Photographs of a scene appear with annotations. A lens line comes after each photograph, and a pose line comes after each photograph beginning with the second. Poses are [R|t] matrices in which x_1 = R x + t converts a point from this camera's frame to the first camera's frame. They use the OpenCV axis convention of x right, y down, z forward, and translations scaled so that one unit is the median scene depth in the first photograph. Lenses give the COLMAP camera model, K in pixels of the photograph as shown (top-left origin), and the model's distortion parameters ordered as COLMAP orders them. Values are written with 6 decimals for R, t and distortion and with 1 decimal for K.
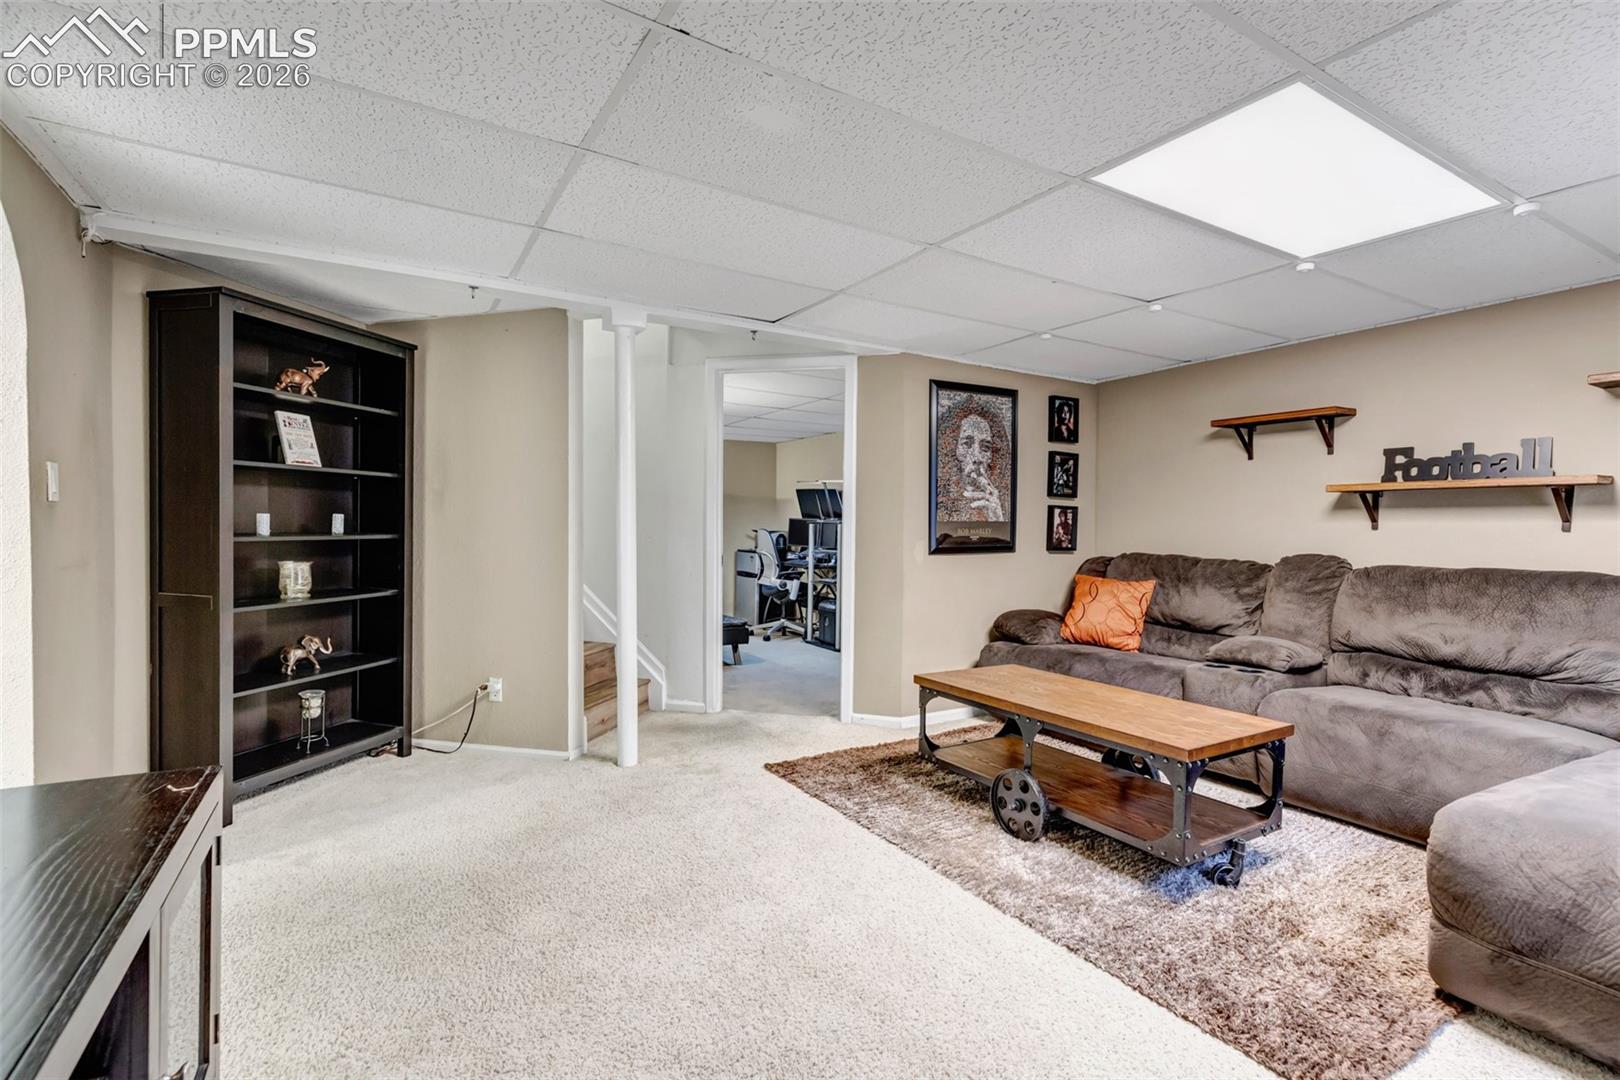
lens RADIAL K [[737.2, 0, 804.5], [0, 737.2, 535.0], [0, 0, 1]] dist [0.004822, 0.000023]
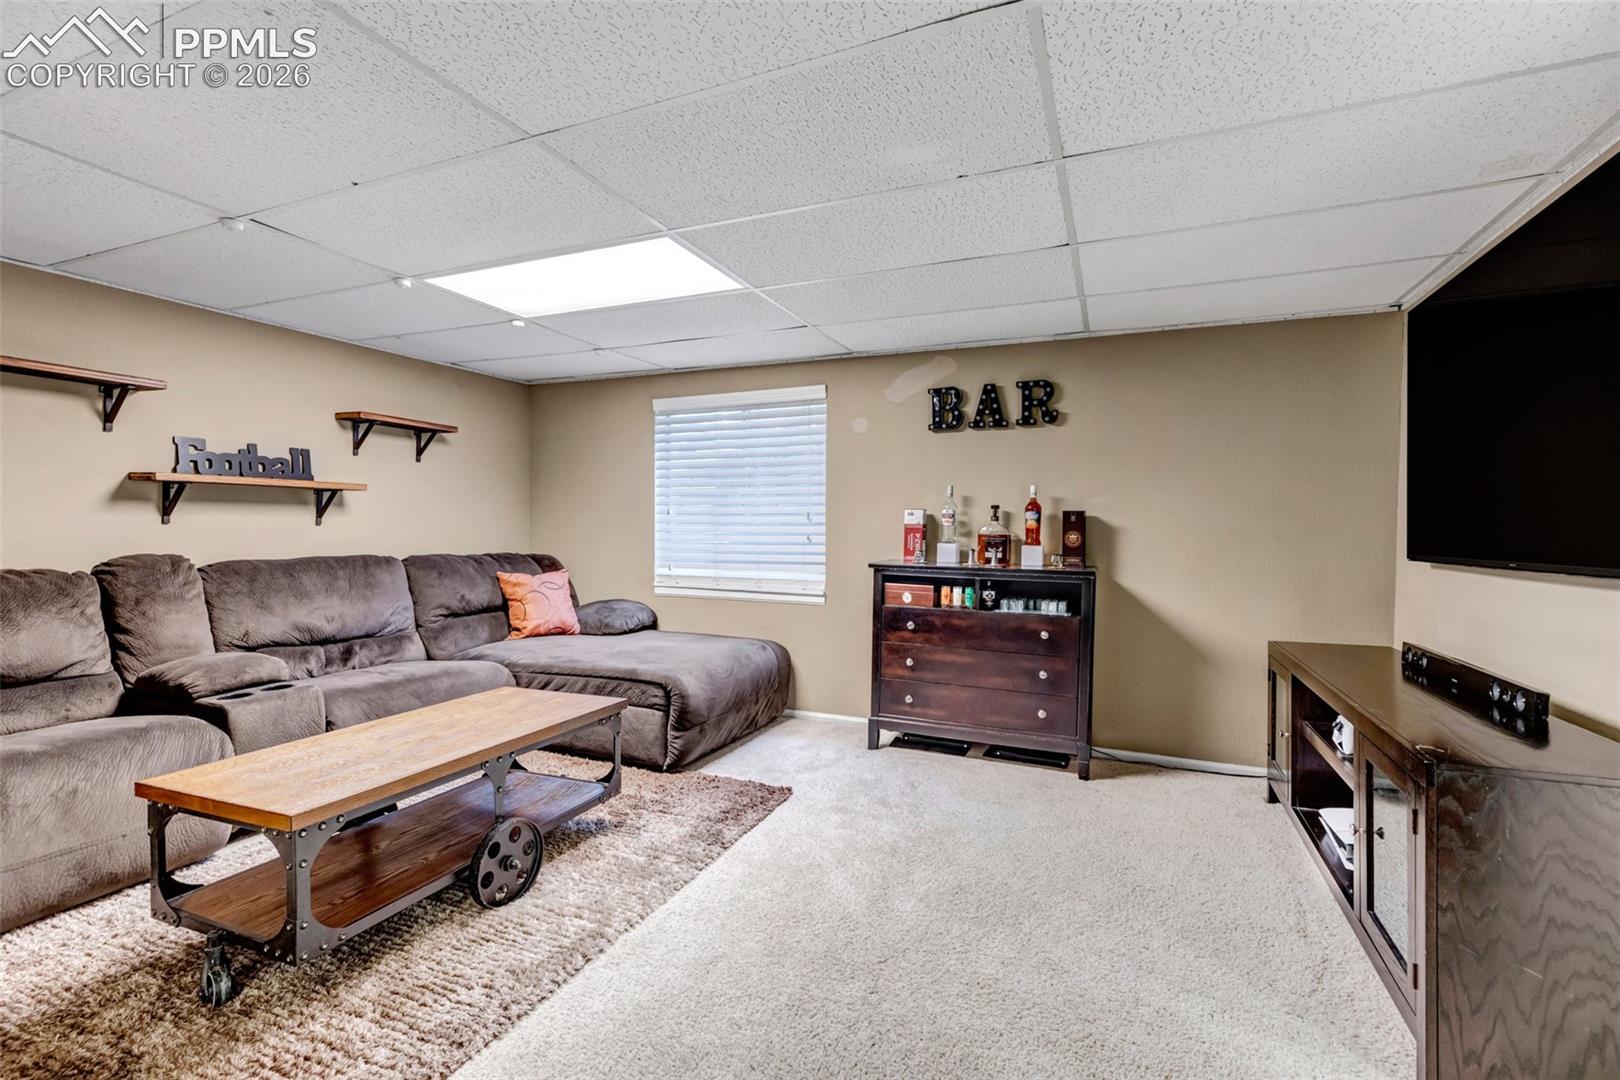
lens RADIAL K [[737.2, 0, 805.0], [0, 737.2, 530.0], [0, 0, 1]] dist [0.004822, 0.000023]
pose [[-0.584160, -0.017376, 0.811452, -0.466421], [0.002401, 0.999729, 0.023136, -0.021925], [-0.811635, 0.015463, -0.583960, 0.994847]]
